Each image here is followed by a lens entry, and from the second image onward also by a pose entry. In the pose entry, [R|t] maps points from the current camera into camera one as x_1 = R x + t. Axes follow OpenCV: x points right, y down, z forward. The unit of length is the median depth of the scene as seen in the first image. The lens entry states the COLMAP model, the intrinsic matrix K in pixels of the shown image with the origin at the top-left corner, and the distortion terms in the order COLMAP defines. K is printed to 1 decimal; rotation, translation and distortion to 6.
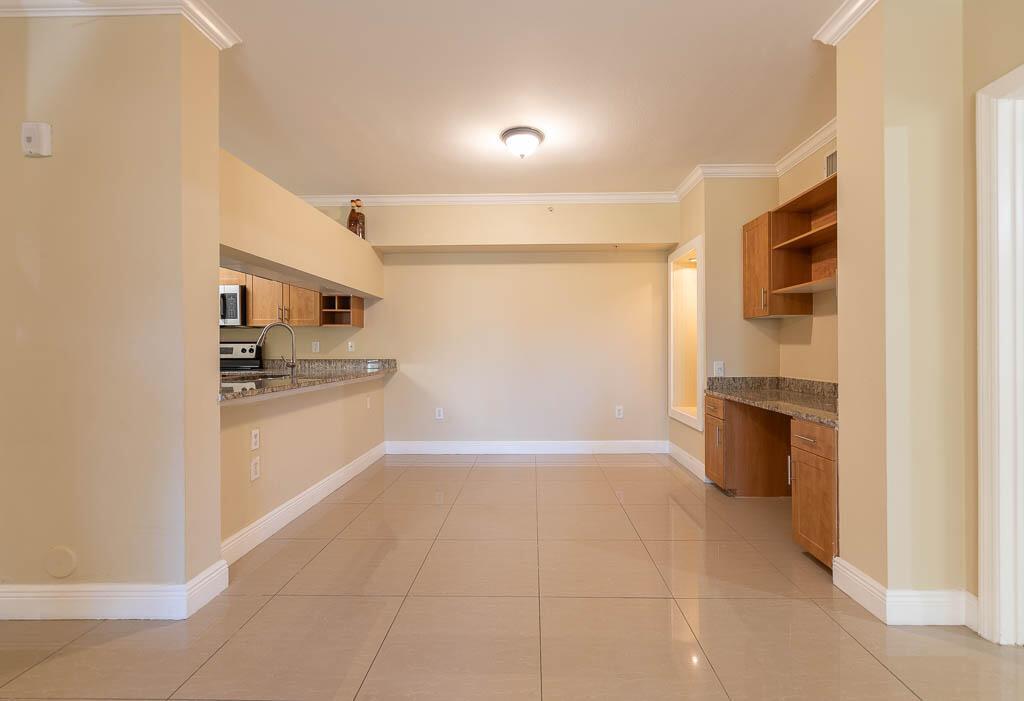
lens RADIAL K [[447.0, 0, 515.8], [0, 447.0, 349.8], [0, 0, 1]] dist [-0.000143, -0.000135]
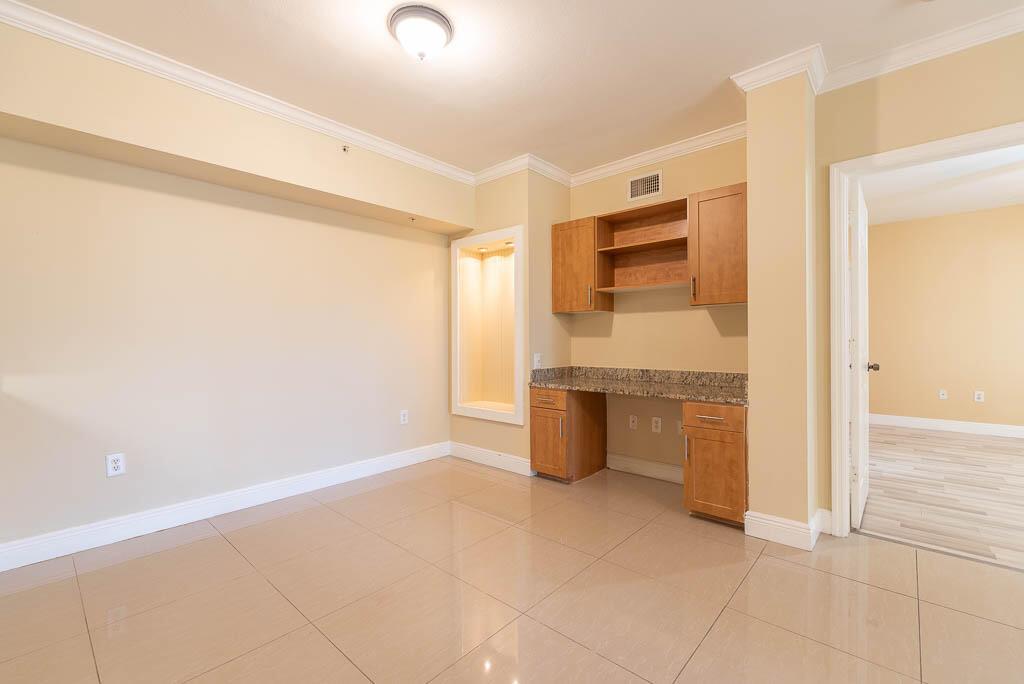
lens RADIAL K [[439.9, 0, 512.1], [0, 439.9, 337.6], [0, 0, 1]] dist [-0.000270, -0.000030]
pose [[0.648571, 0.005406, 0.761135, -0.361147], [0.005128, 0.999921, -0.011472, 0.000996], [-0.761137, 0.011344, 0.648492, 0.421605]]
